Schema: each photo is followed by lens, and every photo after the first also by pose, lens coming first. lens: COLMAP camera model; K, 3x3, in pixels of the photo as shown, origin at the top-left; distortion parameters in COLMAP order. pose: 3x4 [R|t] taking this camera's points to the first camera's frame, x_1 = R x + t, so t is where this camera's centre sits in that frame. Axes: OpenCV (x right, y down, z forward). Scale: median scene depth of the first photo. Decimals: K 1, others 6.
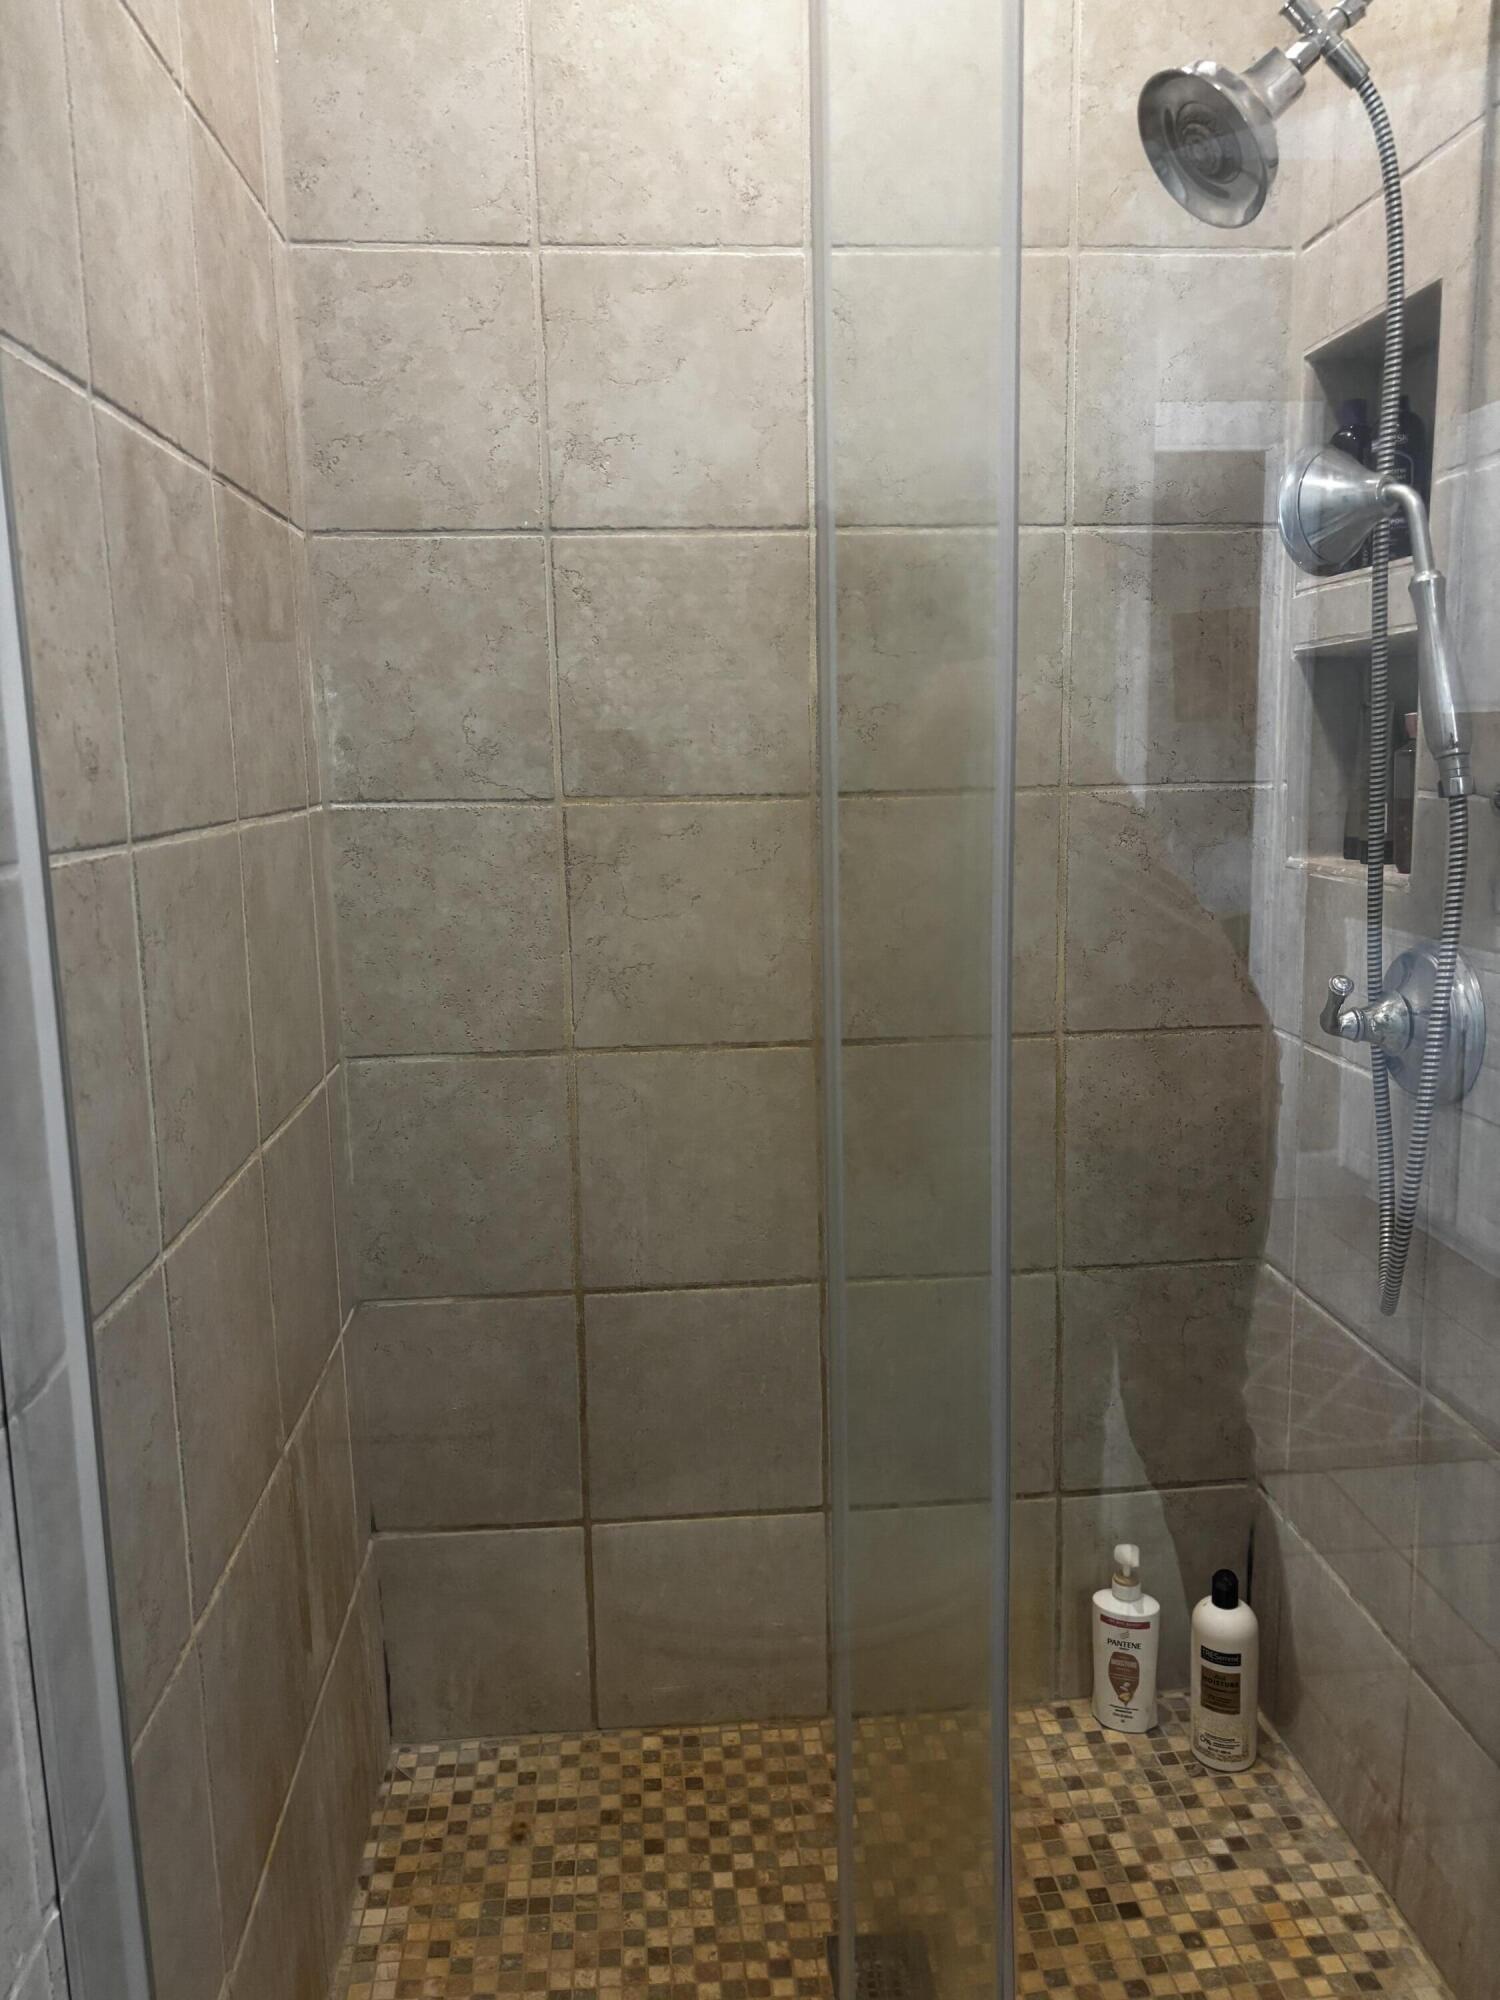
lens RADIAL K [[1516.4, 0, 749.2], [0, 1516.4, 999.0], [0, 0, 1]] dist [-0.004761, 0.012877]
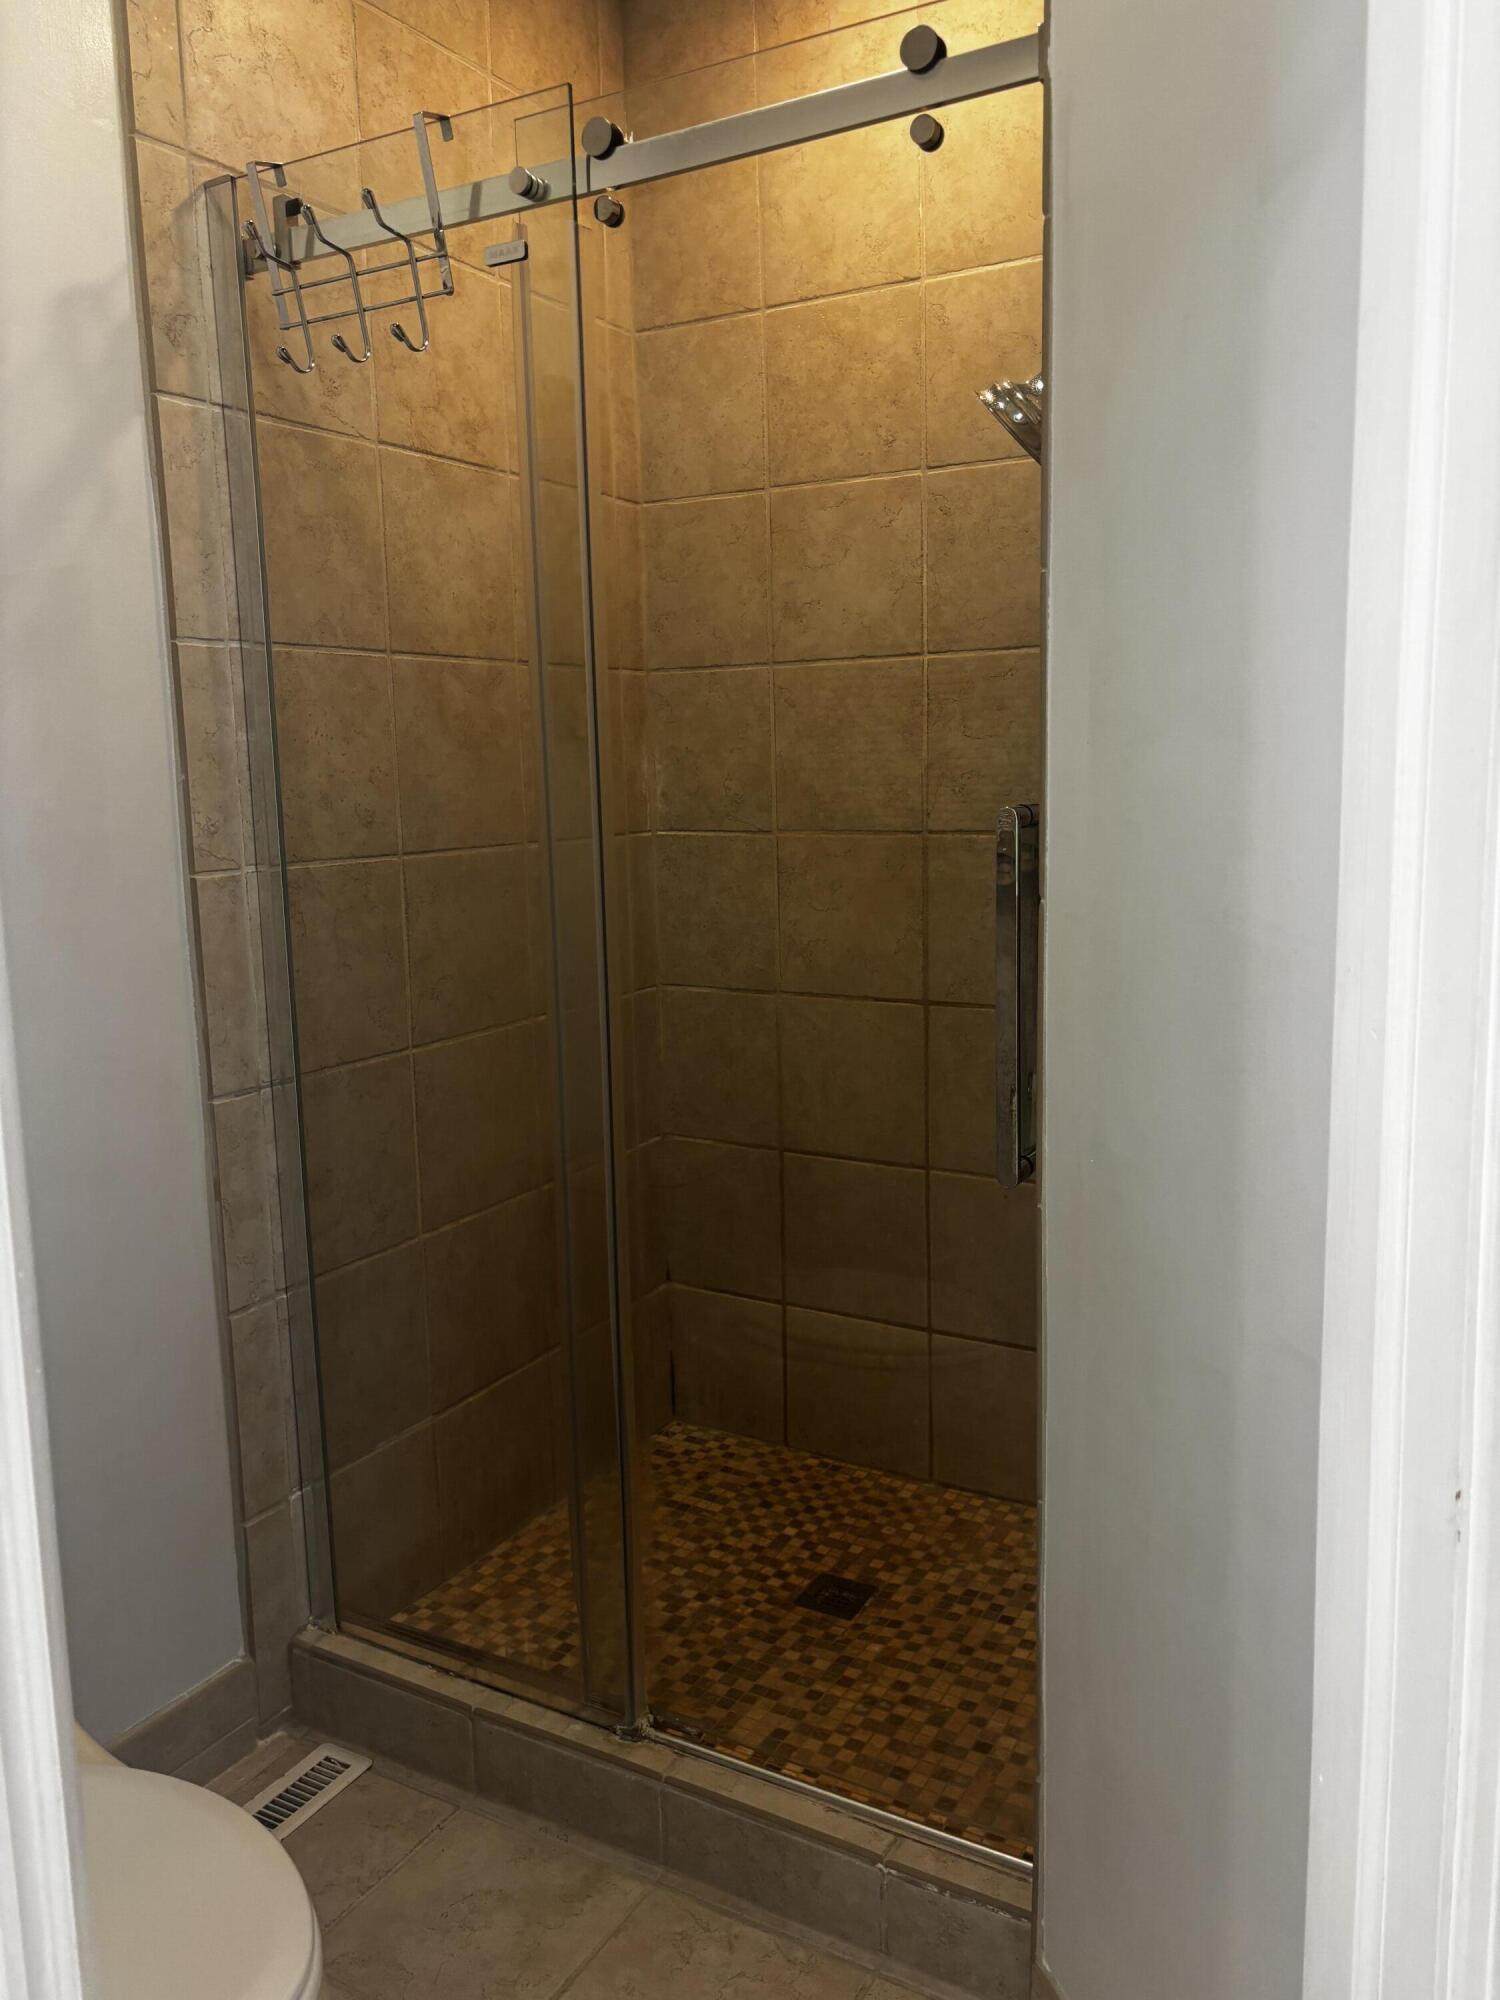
lens RADIAL K [[1516.4, 0, 753.7], [0, 1516.4, 997.6], [0, 0, 1]] dist [-0.004761, 0.012877]
pose [[0.823326, 0.087926, -0.560717, 0.768878], [-0.087093, 0.995799, 0.028268, -0.002762], [0.560847, 0.025561, 0.827525, -0.315917]]
